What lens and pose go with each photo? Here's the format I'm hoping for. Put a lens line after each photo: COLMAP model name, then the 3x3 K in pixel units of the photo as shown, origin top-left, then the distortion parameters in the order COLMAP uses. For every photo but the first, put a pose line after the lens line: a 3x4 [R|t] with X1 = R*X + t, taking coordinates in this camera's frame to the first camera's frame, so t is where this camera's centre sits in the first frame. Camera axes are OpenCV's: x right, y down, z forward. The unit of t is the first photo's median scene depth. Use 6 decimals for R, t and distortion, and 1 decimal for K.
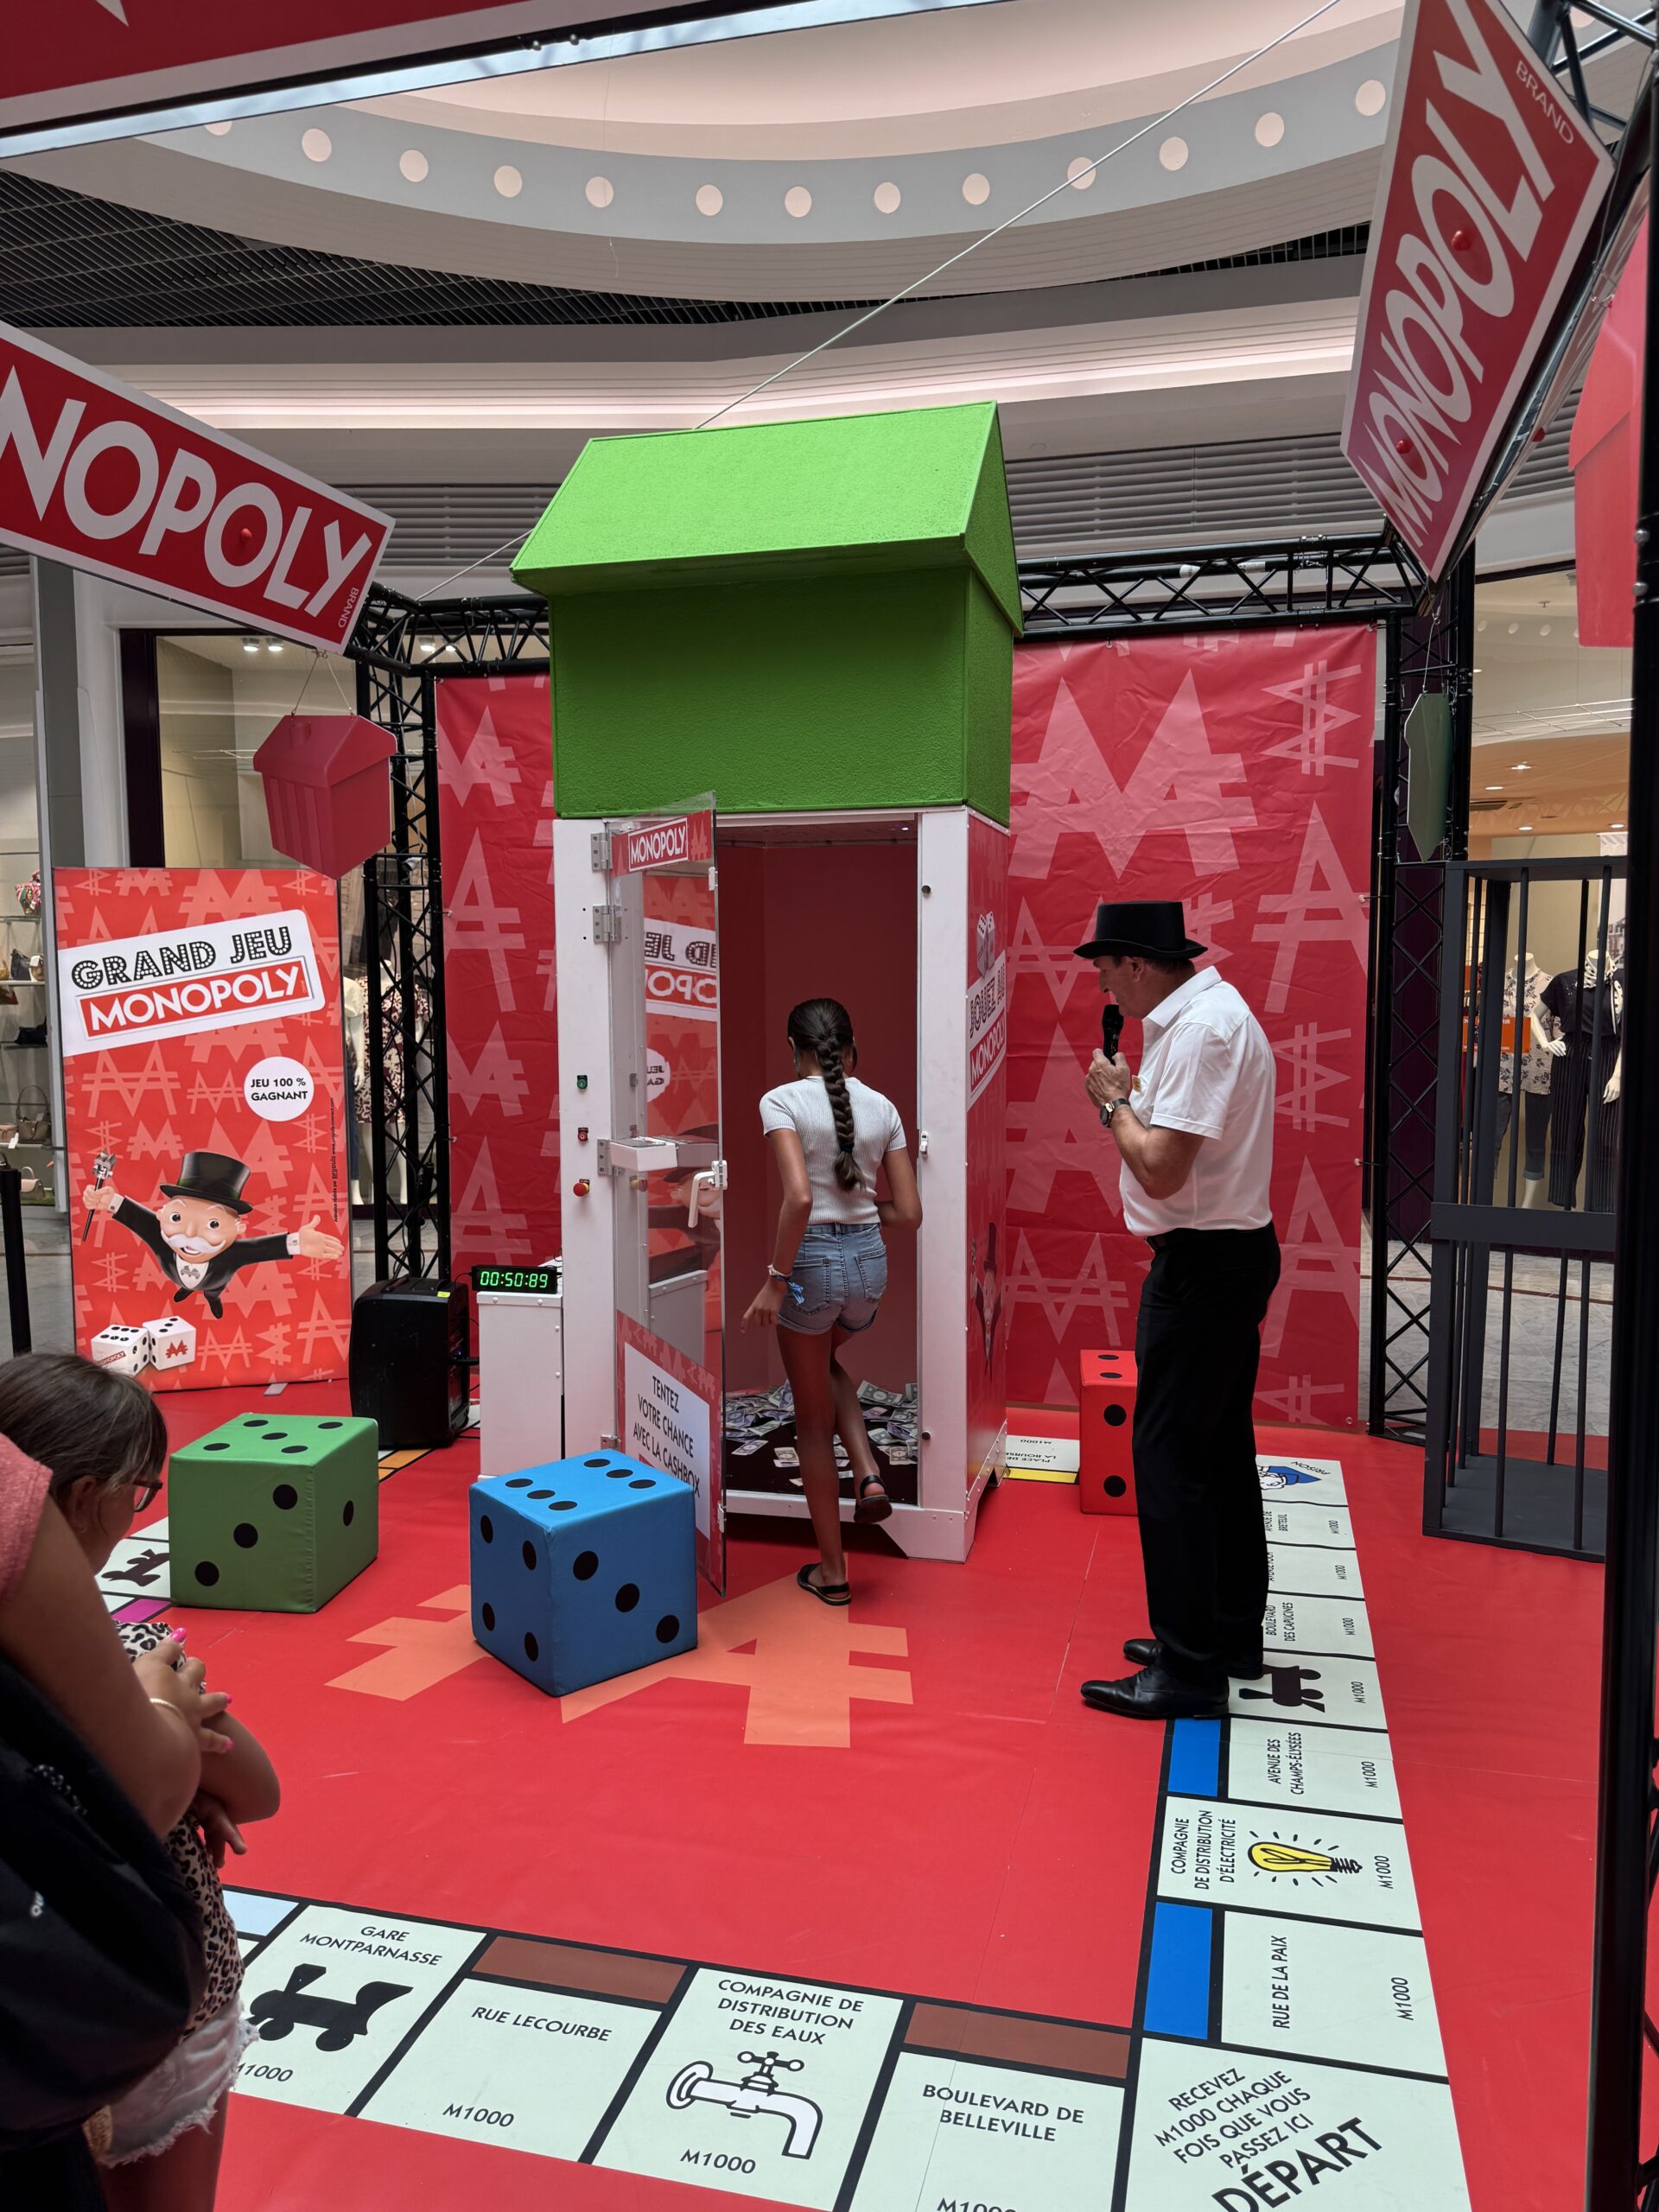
lens RADIAL K [[1671.9, 0, 849.5], [0, 1671.9, 1154.4], [0, 0, 1]] dist [0.065127, -0.080151]
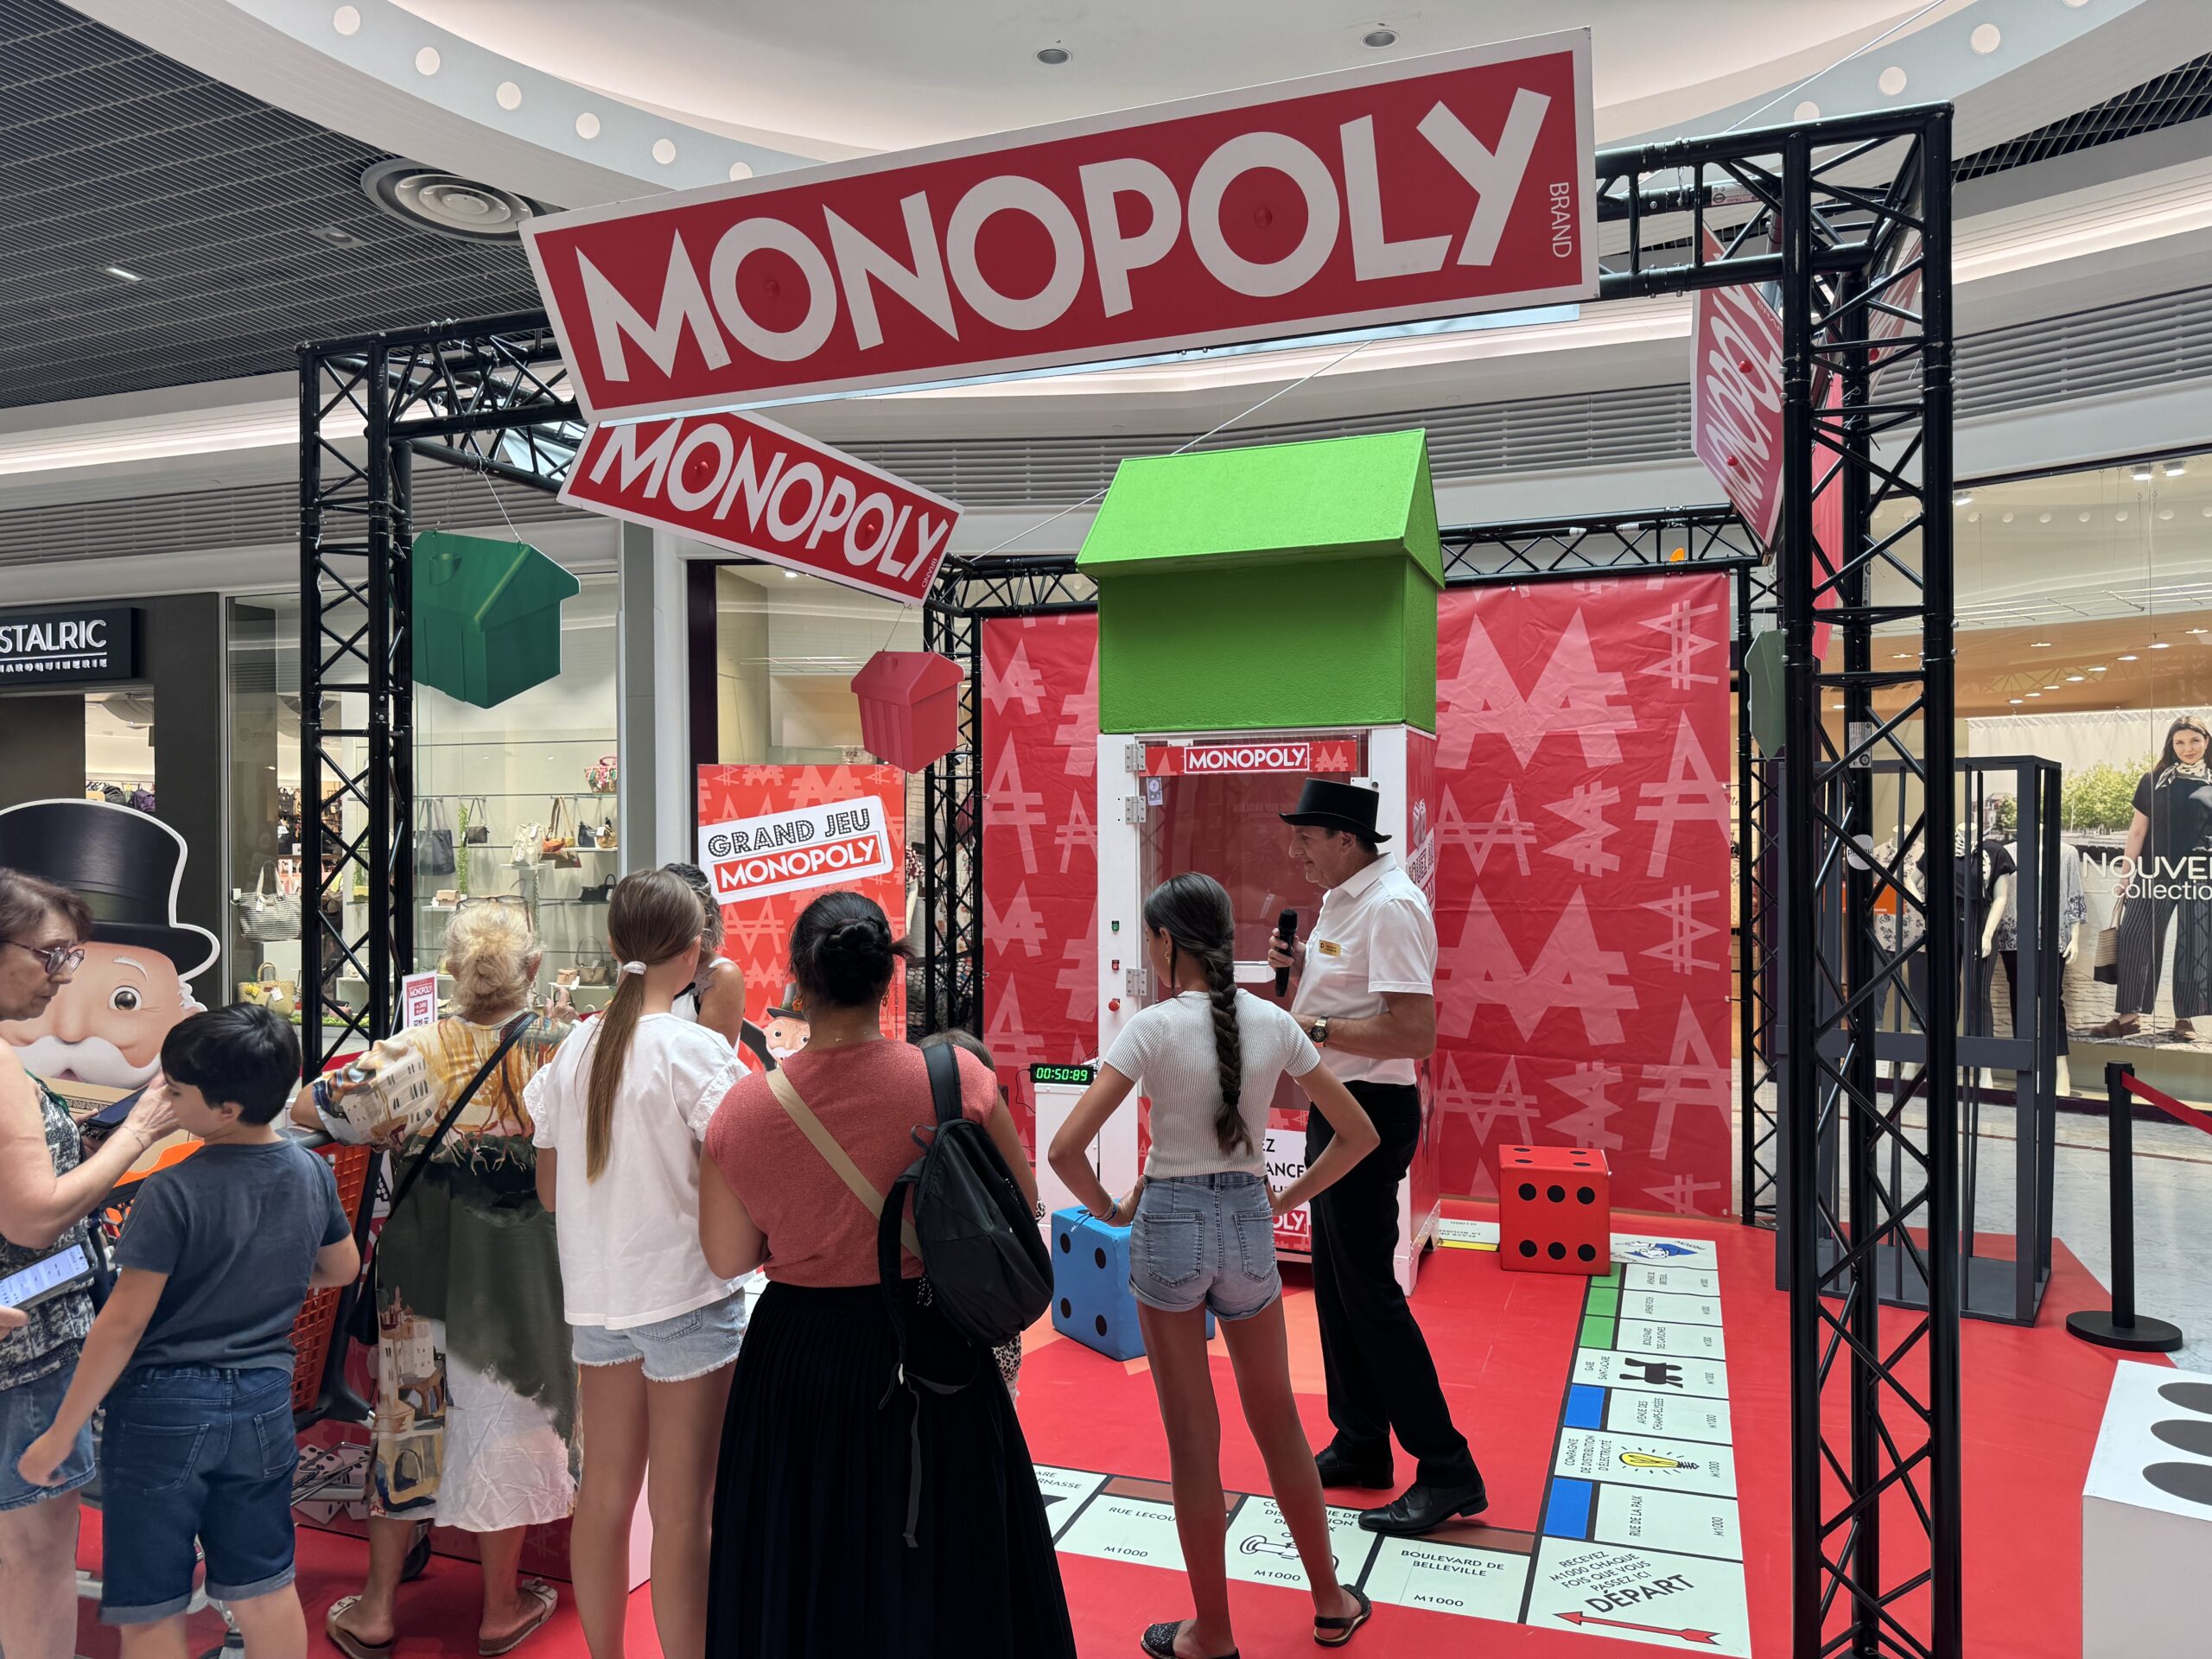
lens RADIAL K [[1671.9, 0, 1099.0], [0, 1671.9, 836.3], [0, 0, 1]] dist [0.065127, -0.080151]
pose [[0.995256, 0.001133, -0.097287, -0.034146], [-0.011576, 0.994209, -0.106842, 0.022741], [0.096603, 0.107462, 0.989505, -0.269171]]
